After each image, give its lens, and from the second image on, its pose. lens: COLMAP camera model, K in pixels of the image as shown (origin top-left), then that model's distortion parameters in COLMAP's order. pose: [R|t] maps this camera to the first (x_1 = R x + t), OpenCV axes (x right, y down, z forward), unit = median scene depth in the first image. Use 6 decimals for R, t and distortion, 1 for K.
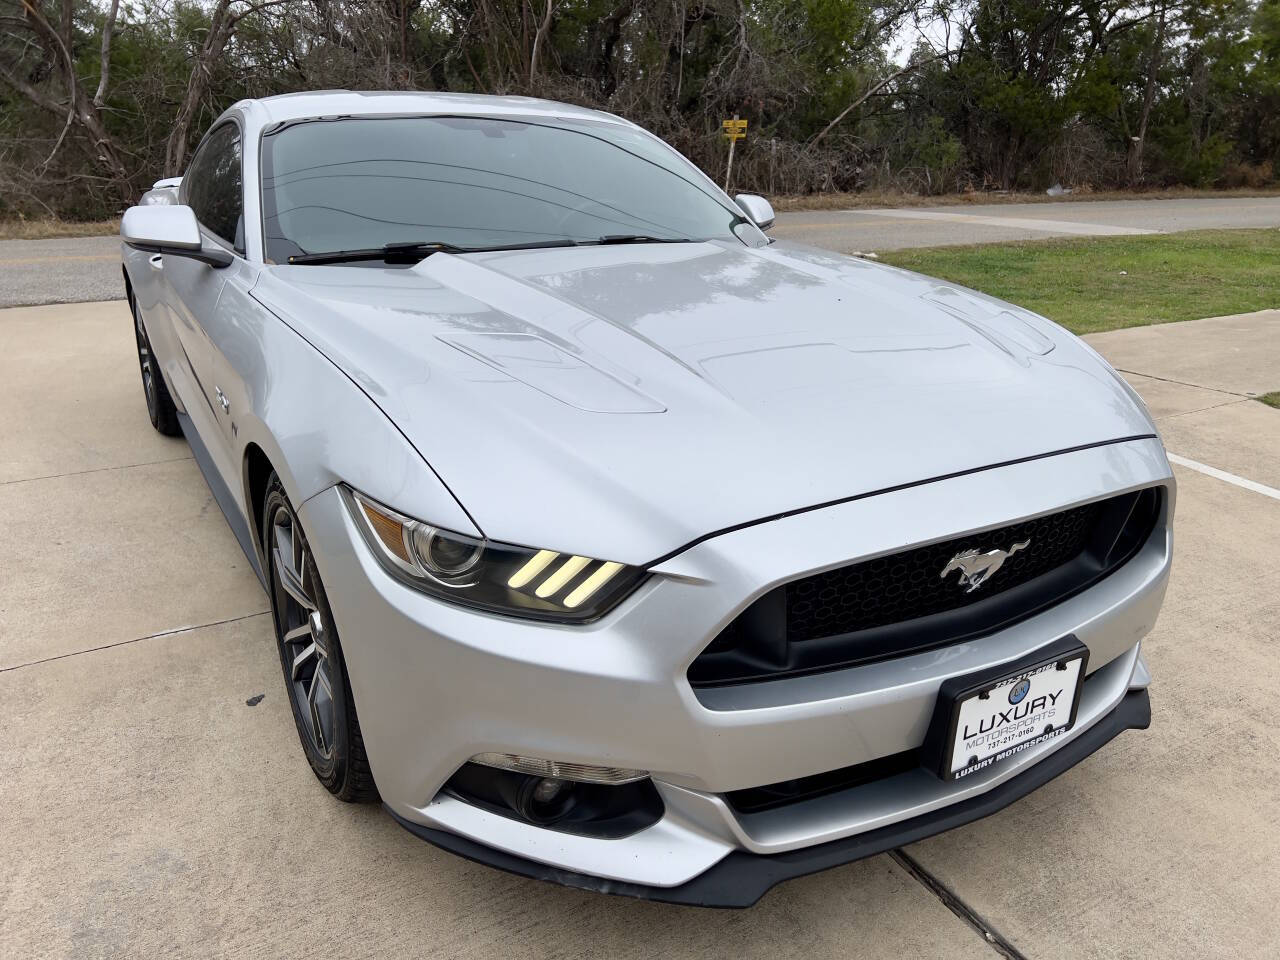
lens RADIAL K [[953.4, 0, 634.1], [0, 953.4, 480.7], [0, 0, 1]] dist [0.044978, -0.054697]
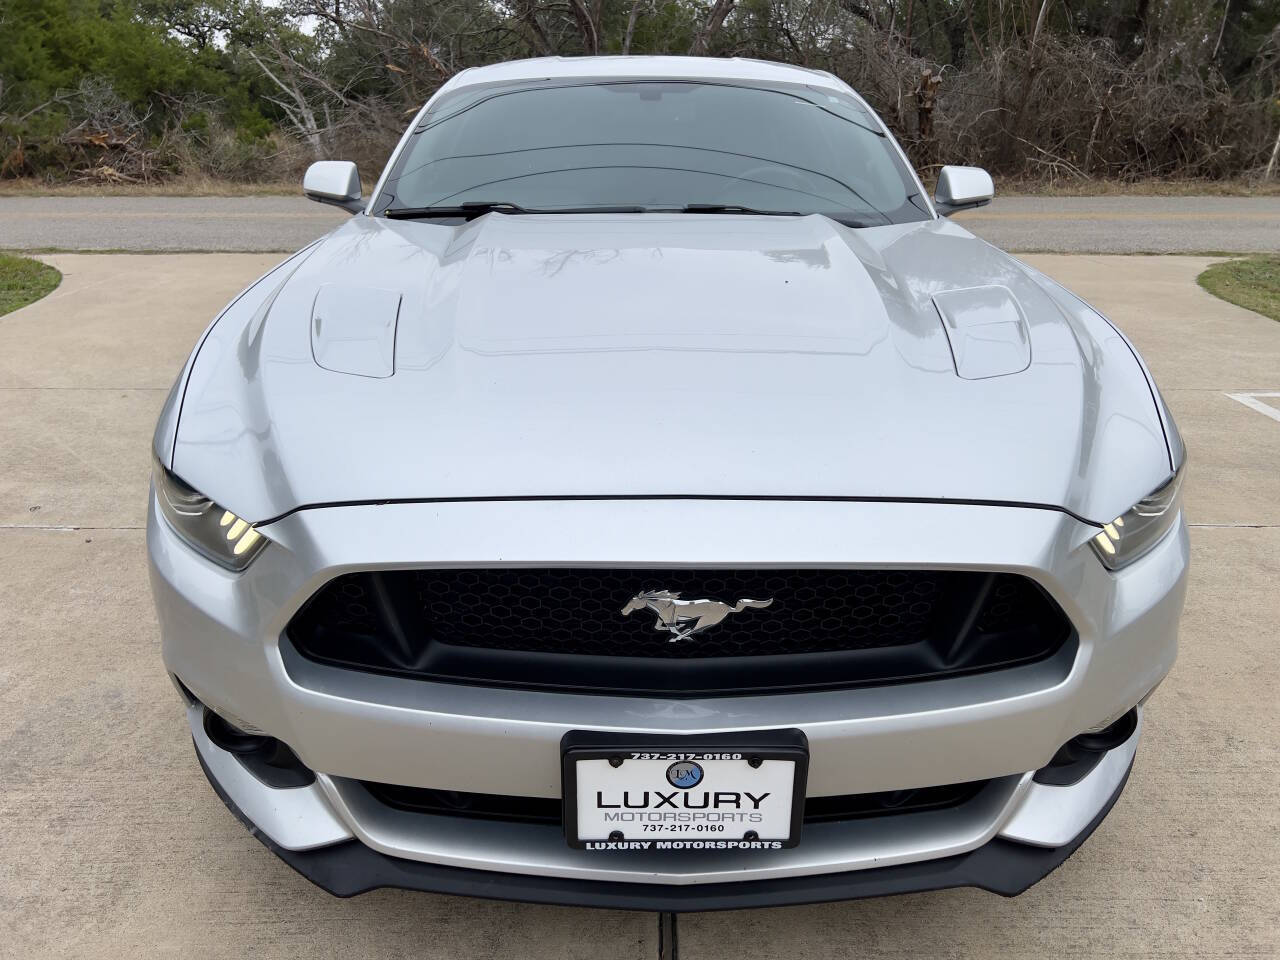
lens RADIAL K [[953.4, 0, 634.1], [0, 953.4, 480.7], [0, 0, 1]] dist [0.044978, -0.054697]
pose [[0.872010, 0.173395, -0.457748, 0.674891], [-0.161440, 0.984709, 0.065465, -0.070441], [0.462100, 0.016813, 0.886668, 0.249086]]
